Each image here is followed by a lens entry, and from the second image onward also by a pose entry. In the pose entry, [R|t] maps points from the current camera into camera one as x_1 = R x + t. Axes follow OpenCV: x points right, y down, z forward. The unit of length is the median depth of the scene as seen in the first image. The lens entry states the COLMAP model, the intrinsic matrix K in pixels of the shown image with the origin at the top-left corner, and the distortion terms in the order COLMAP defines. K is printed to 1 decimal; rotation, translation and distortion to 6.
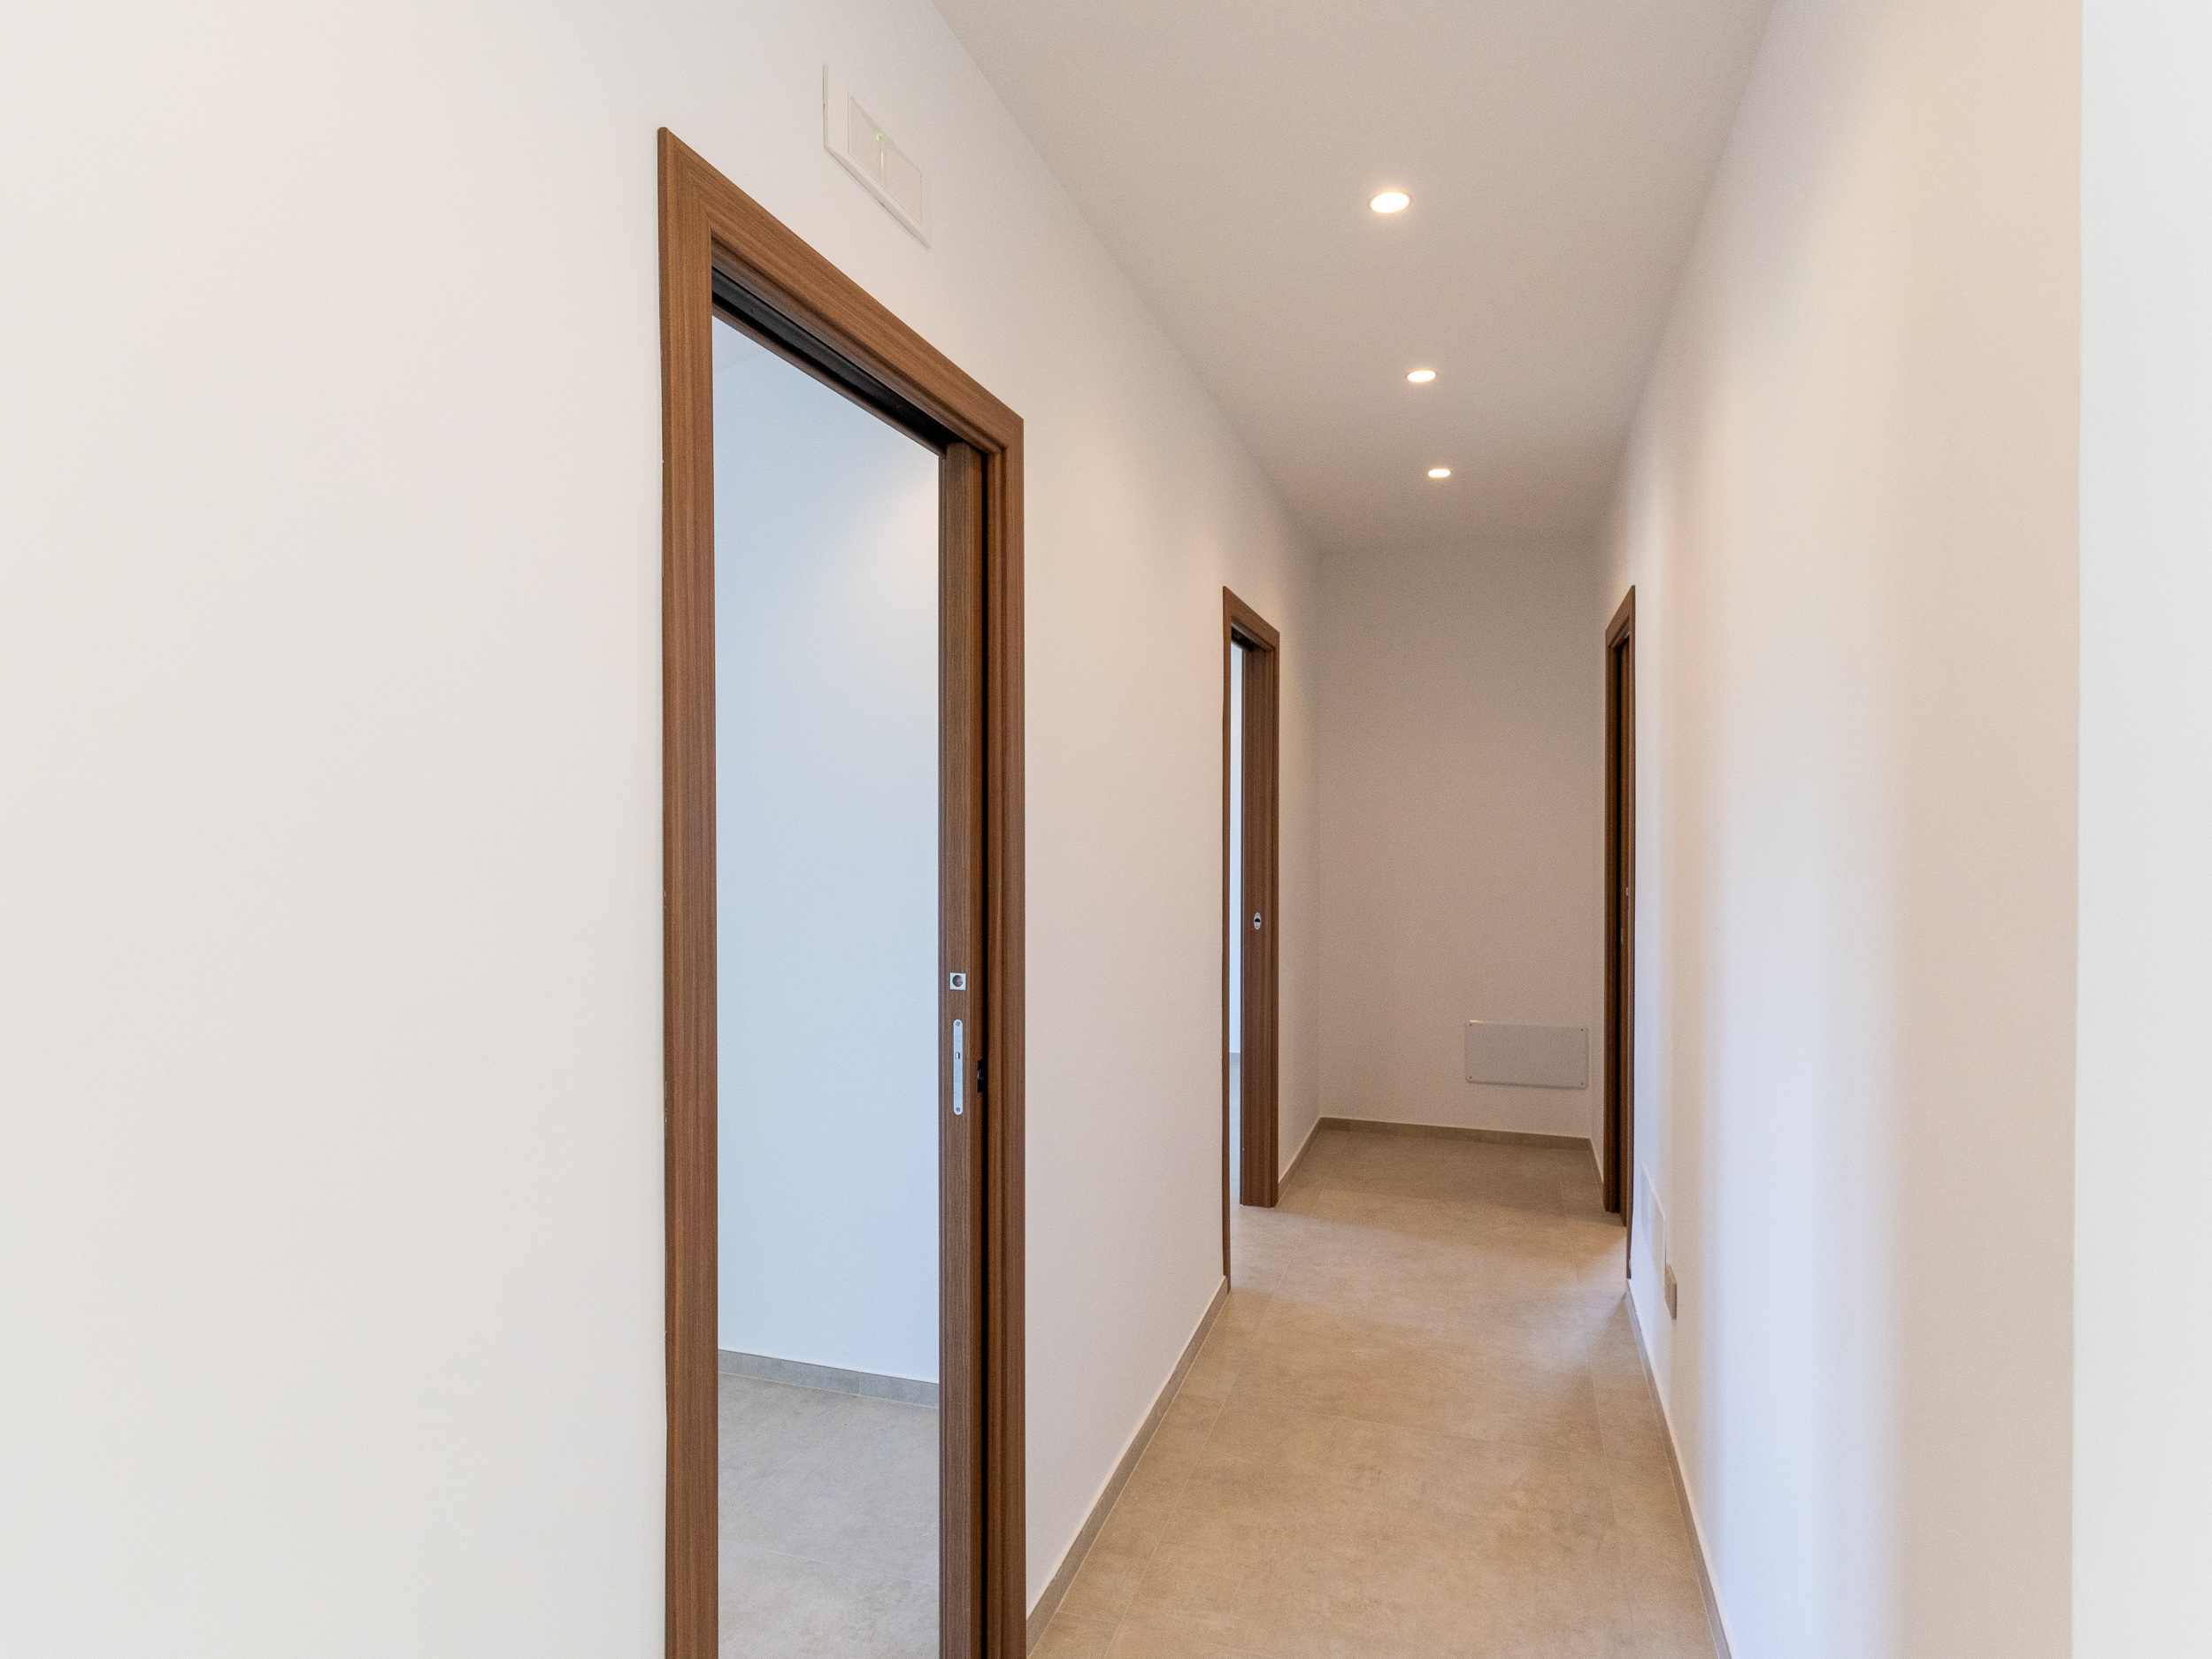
lens RADIAL K [[1220.0, 0, 1112.7], [0, 1220.0, 820.9], [0, 0, 1]] dist [0.000920, 0.001778]
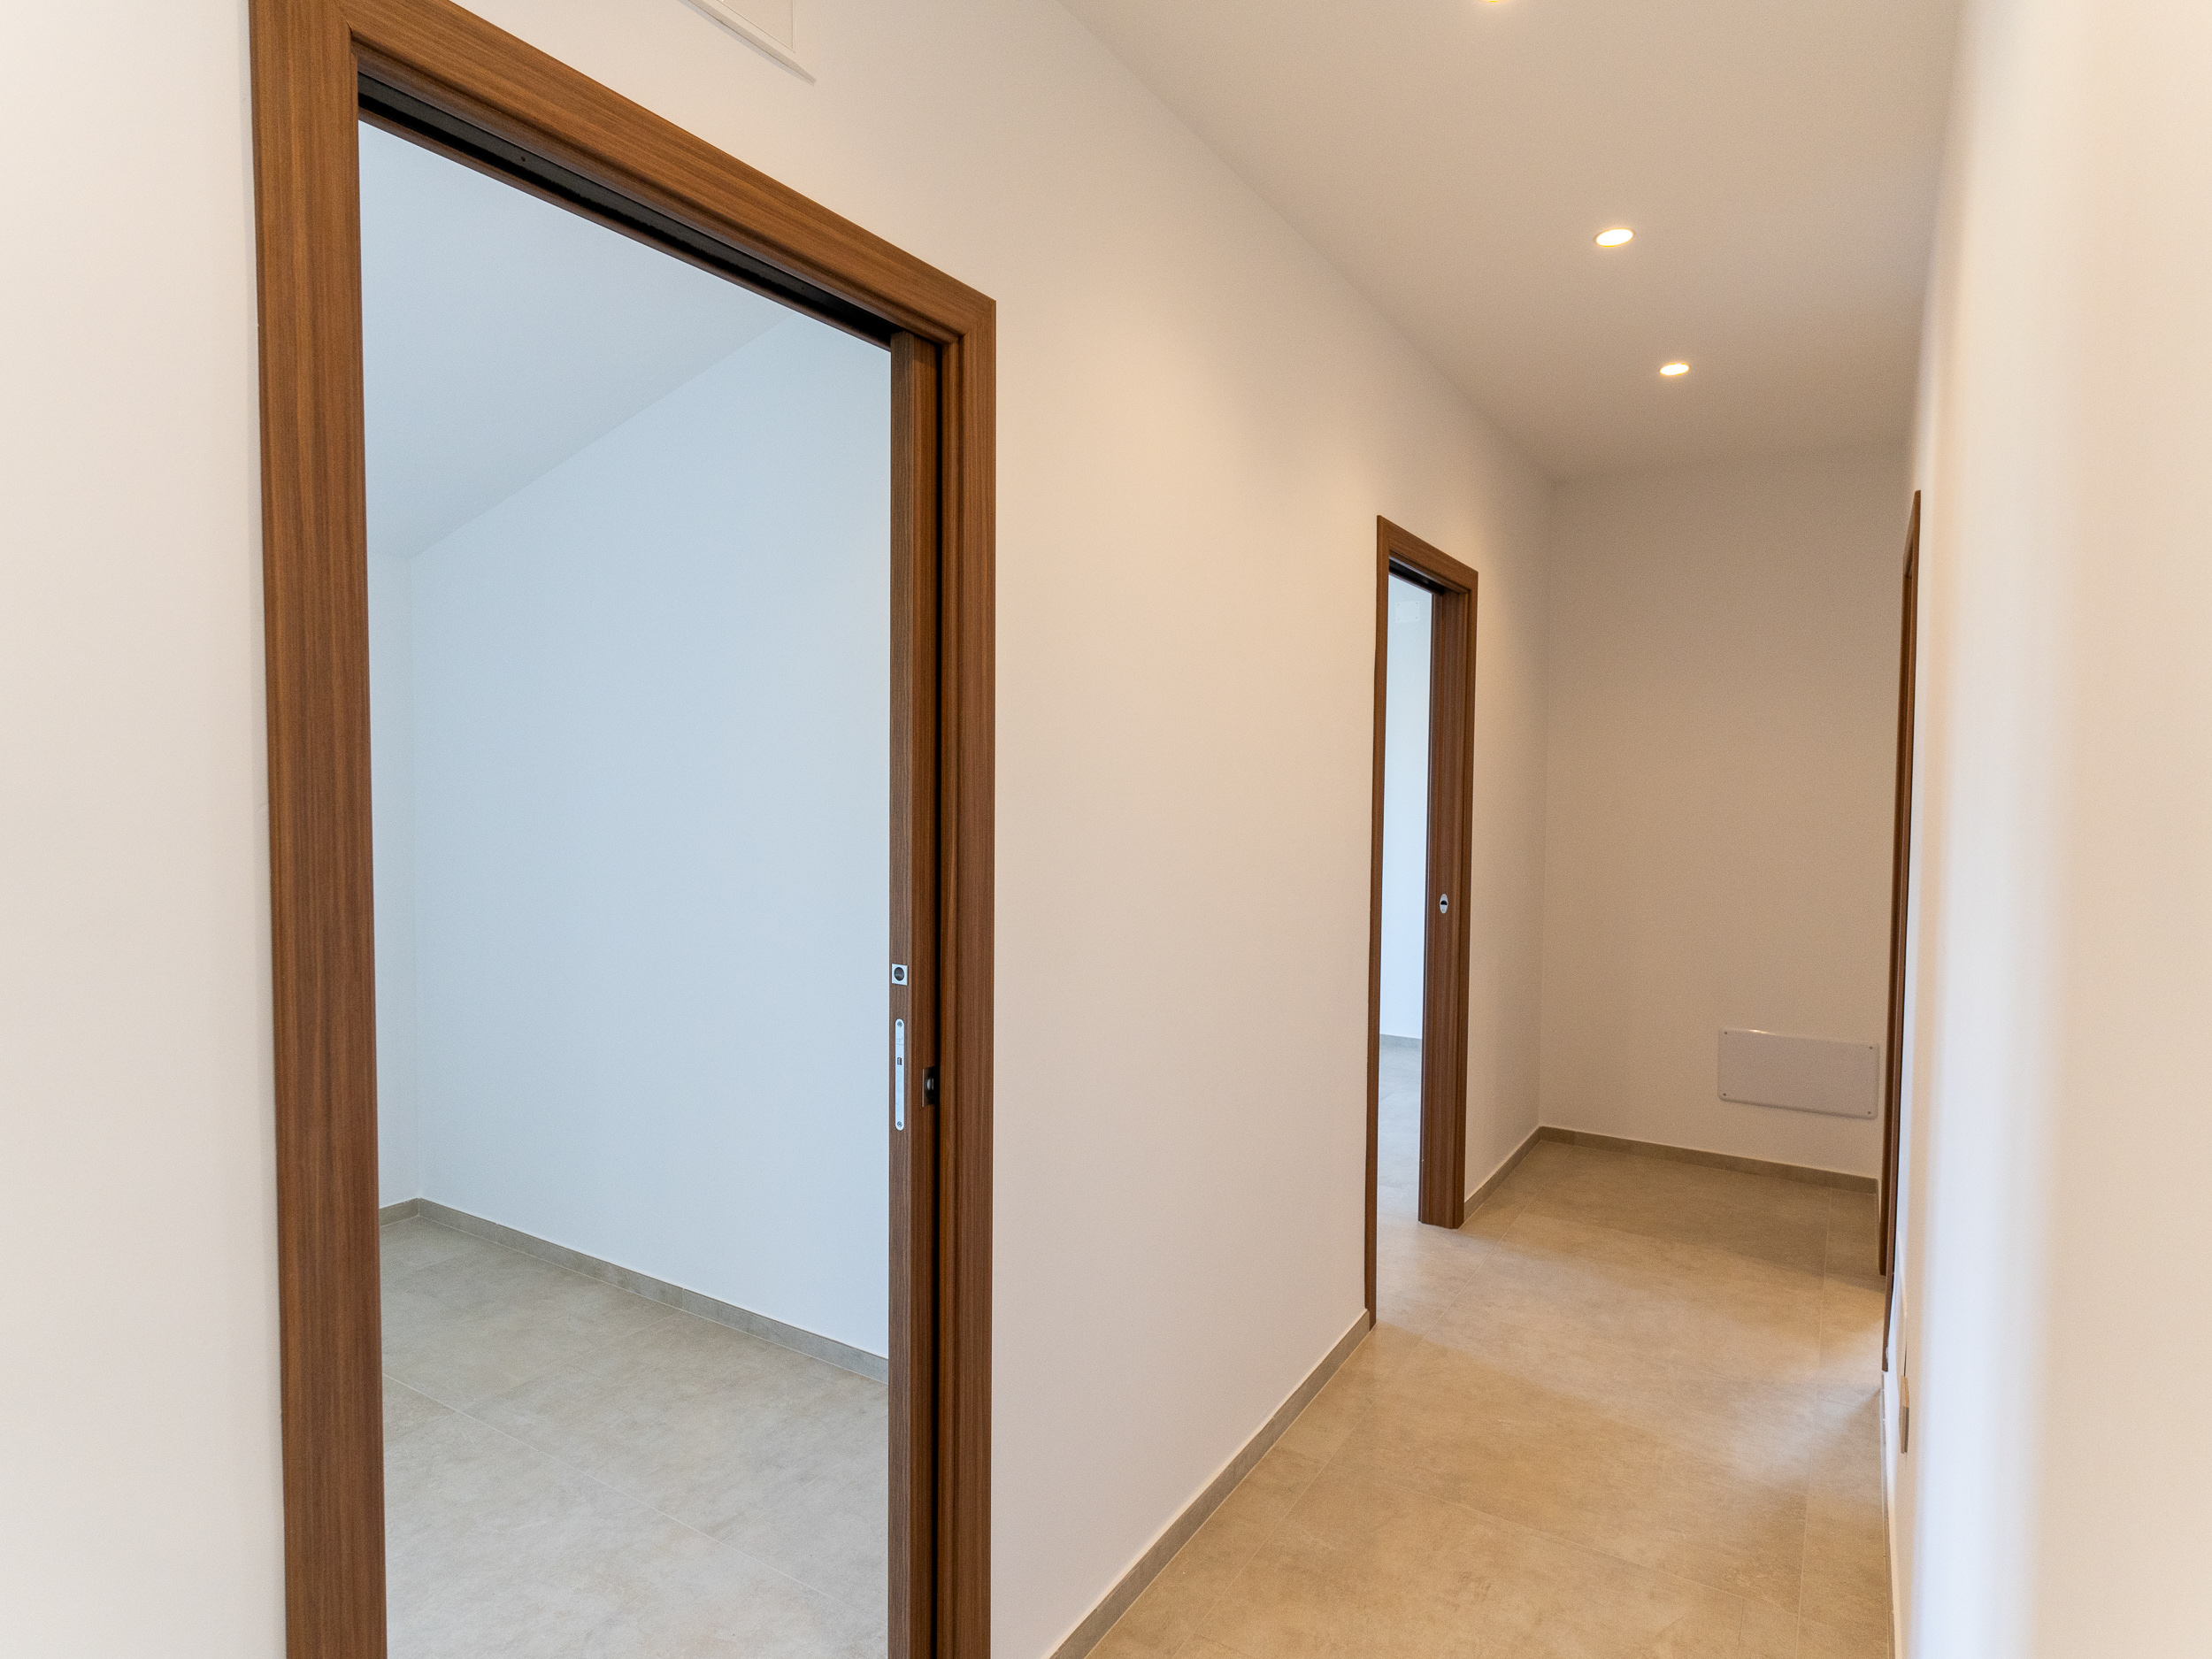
lens RADIAL K [[1220.0, 0, 1112.7], [0, 1220.0, 820.9], [0, 0, 1]] dist [0.000920, 0.001778]
pose [[0.970569, 0.018563, -0.240108, 0.121667], [-0.011530, 0.999463, 0.030661, -0.001636], [0.240548, -0.026990, 0.970262, 0.119628]]
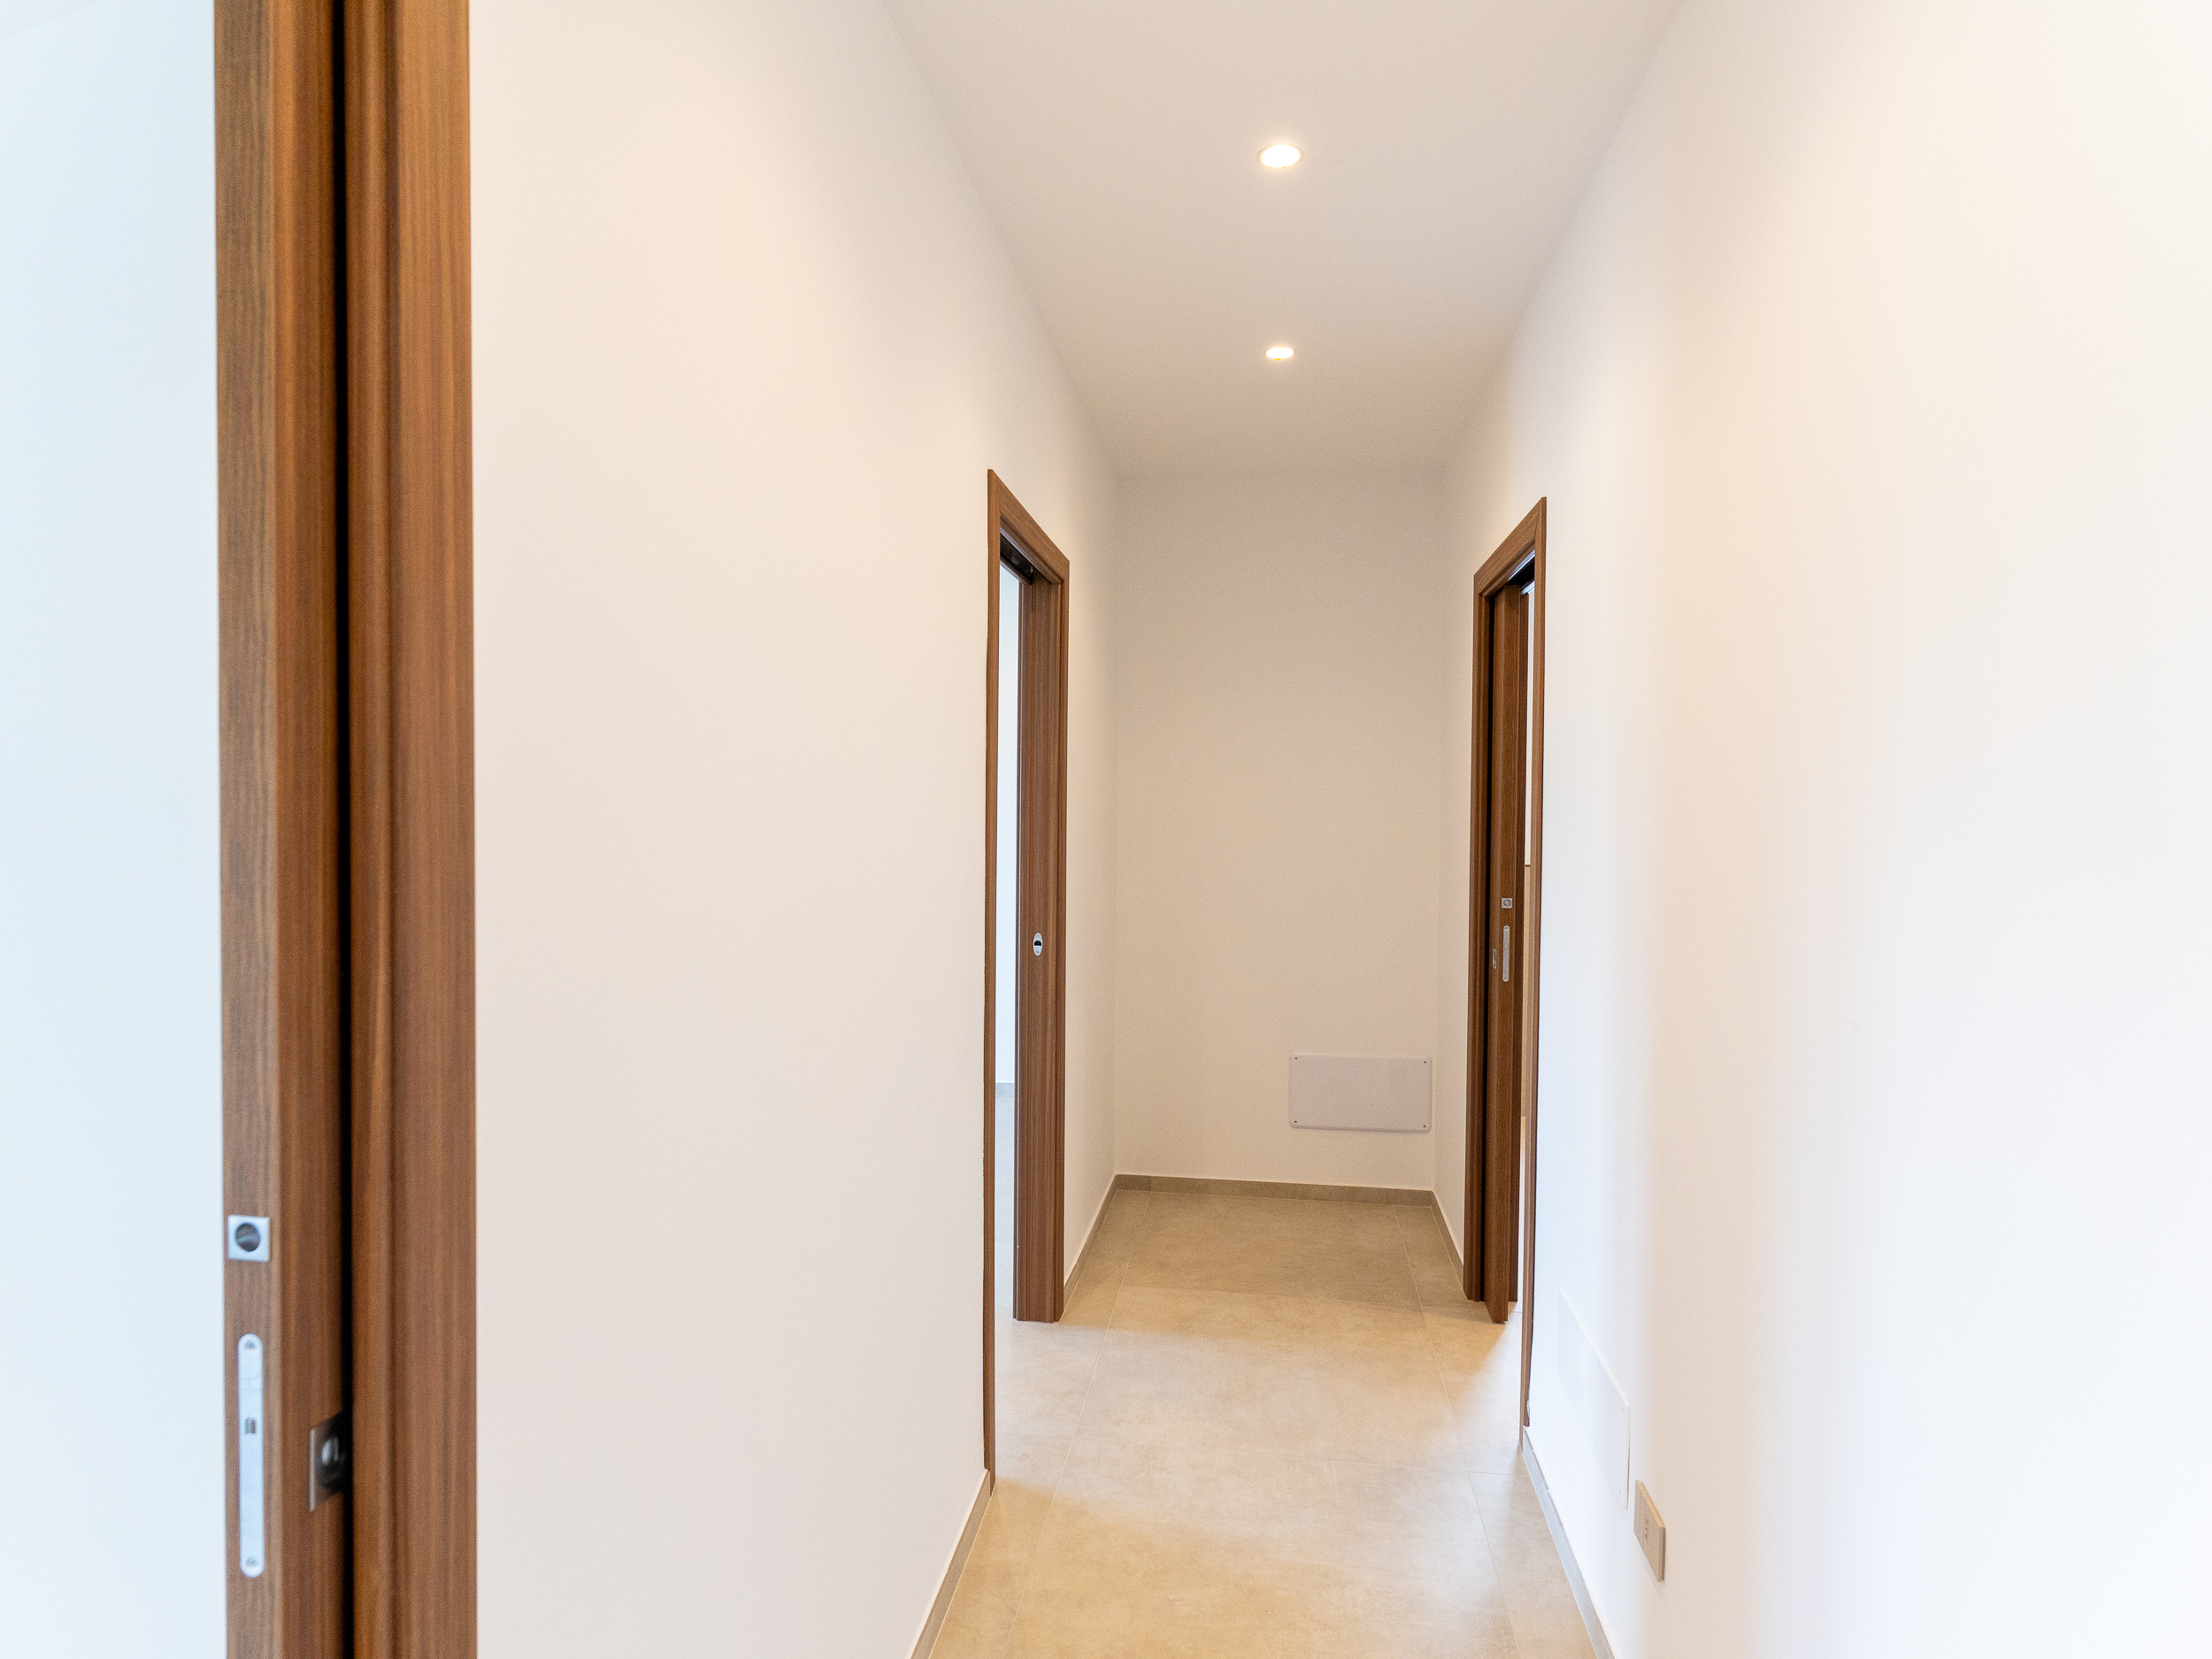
lens RADIAL K [[1220.0, 0, 1112.7], [0, 1220.0, 820.9], [0, 0, 1]] dist [0.000920, 0.001778]
pose [[0.985038, 0.003708, 0.172298, 0.042843], [-0.006016, 0.999899, 0.012870, -0.004700], [-0.172233, -0.013714, 0.984961, 0.317135]]
